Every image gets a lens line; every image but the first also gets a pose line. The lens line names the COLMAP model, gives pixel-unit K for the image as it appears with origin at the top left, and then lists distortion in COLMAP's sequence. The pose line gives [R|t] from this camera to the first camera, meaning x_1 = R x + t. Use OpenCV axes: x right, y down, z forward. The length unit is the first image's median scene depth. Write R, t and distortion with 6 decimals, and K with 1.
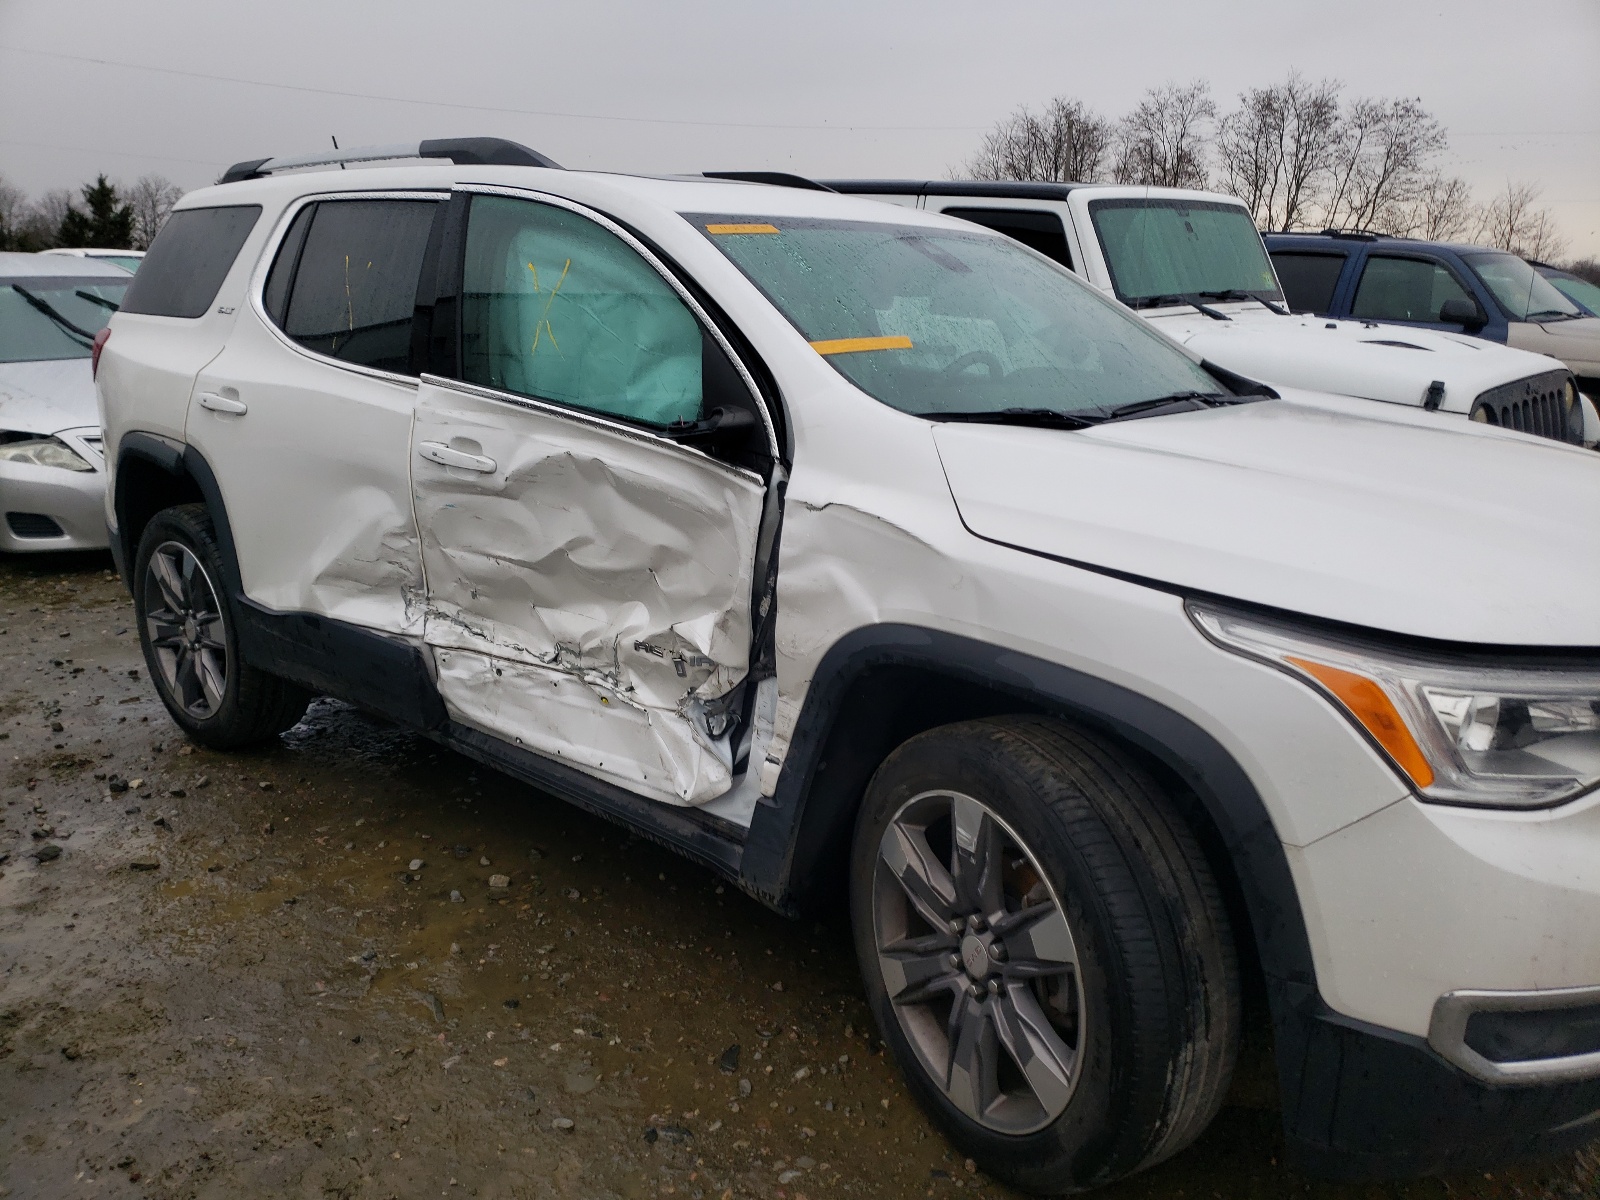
lens RADIAL K [[1344.0, 0, 696.3], [0, 1344.0, 543.3], [0, 0, 1]] dist [0.055641, -0.009828]
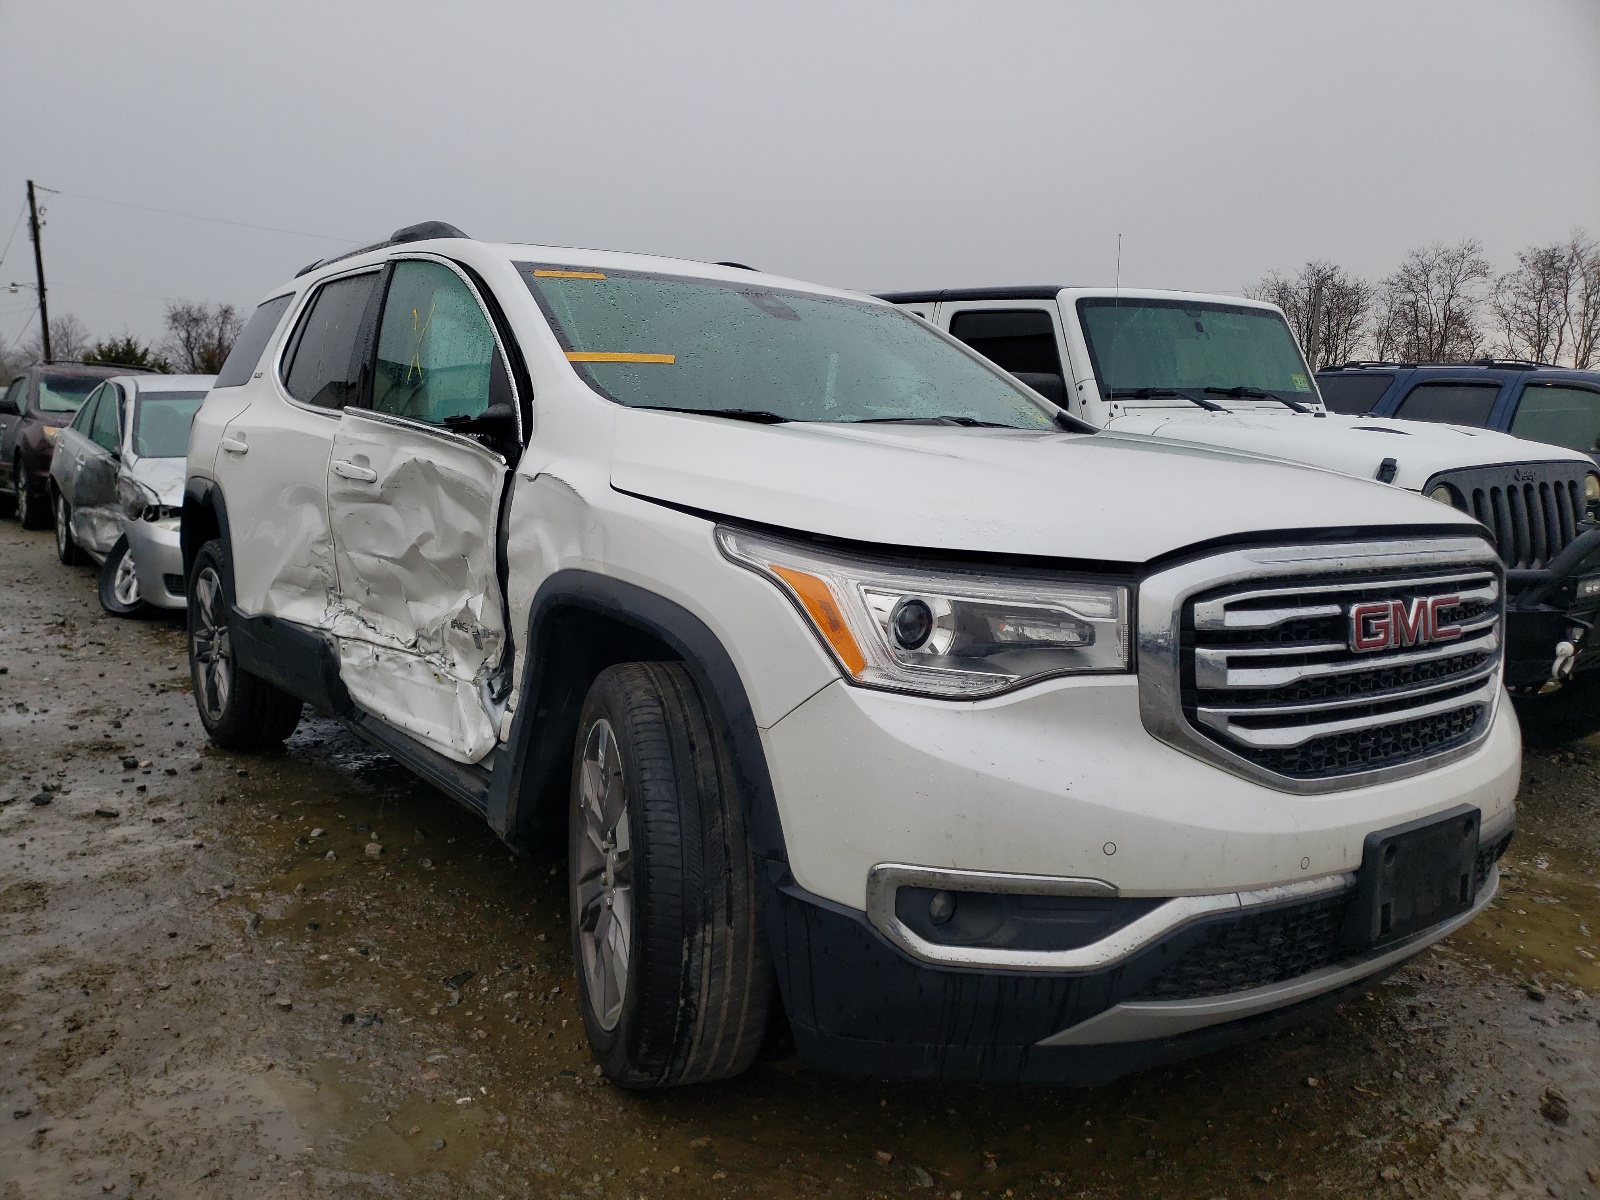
lens RADIAL K [[1344.0, 0, 696.3], [0, 1344.0, 543.3], [0, 0, 1]] dist [0.055641, -0.009828]
pose [[0.970361, 0.029524, -0.239848, 0.394856], [-0.062577, 0.989354, -0.131387, 0.133952], [0.233416, 0.142502, 0.961879, -0.062850]]
